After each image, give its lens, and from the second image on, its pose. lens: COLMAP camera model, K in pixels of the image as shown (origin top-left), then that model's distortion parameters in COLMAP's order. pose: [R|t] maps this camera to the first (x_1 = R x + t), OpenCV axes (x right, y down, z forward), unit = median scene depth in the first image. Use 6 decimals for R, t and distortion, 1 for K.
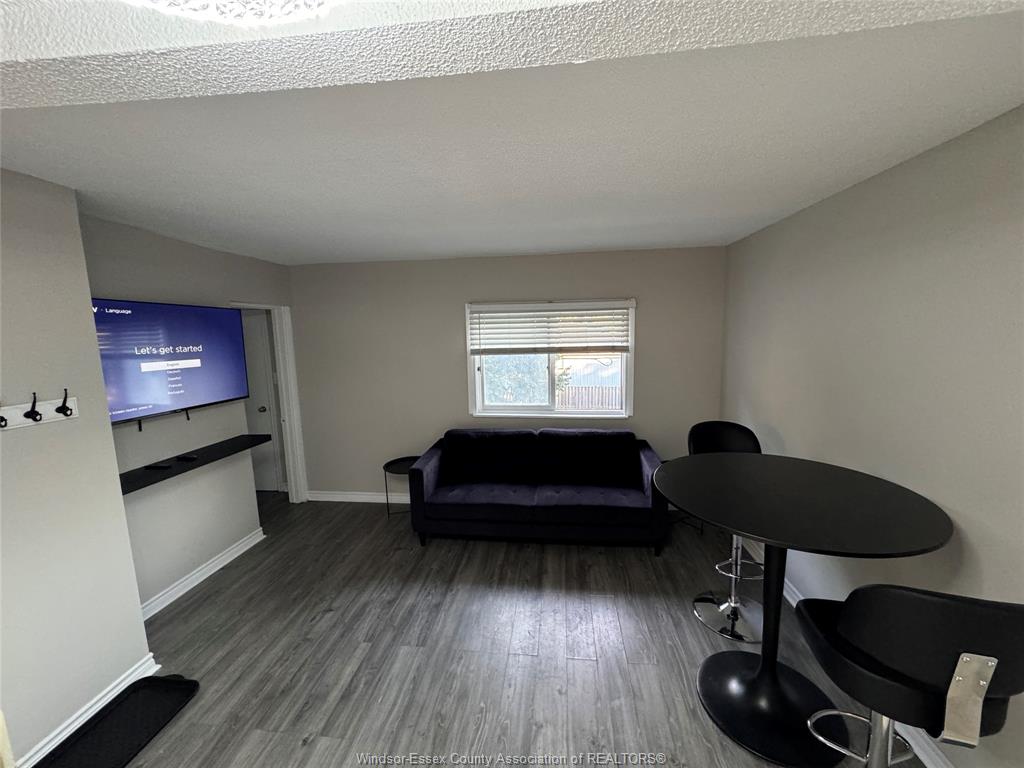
lens RADIAL K [[407.8, 0, 512.4], [0, 407.8, 382.4], [0, 0, 1]] dist [-0.005356, 0.000886]
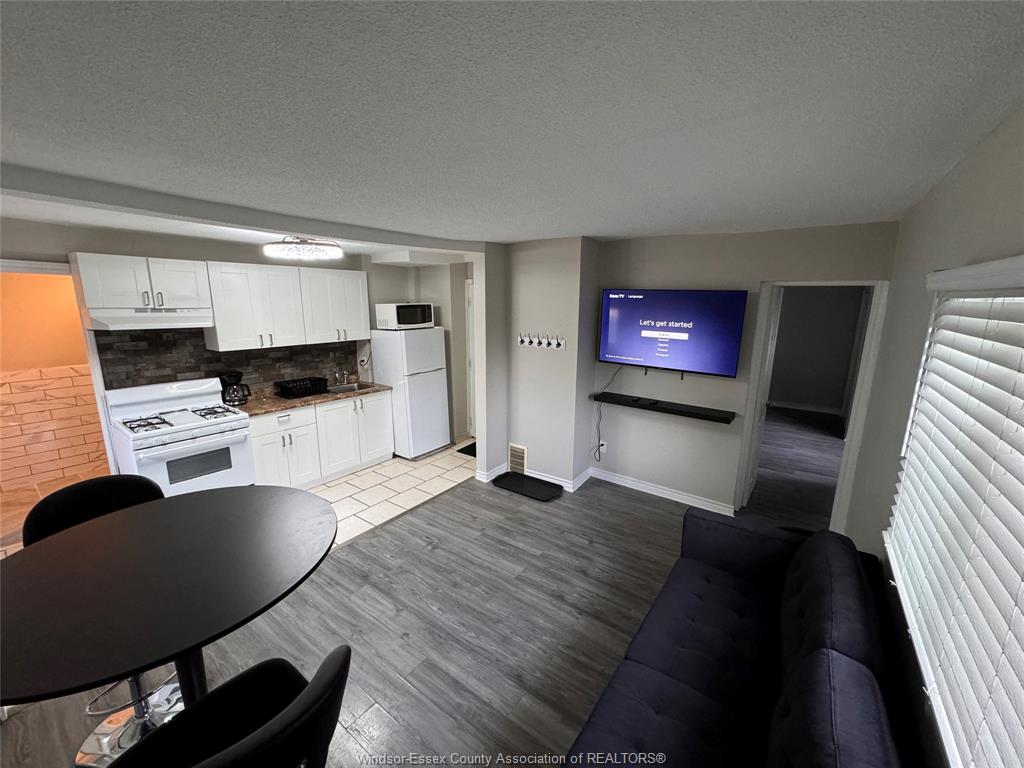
lens RADIAL K [[407.8, 0, 512.5], [0, 407.8, 382.7], [0, 0, 1]] dist [-0.005356, 0.000886]
pose [[-0.491708, 0.195279, -0.848581, 0.610266], [-0.110111, 0.952761, 0.283057, -0.221373], [0.863770, 0.232620, -0.446978, 1.203654]]
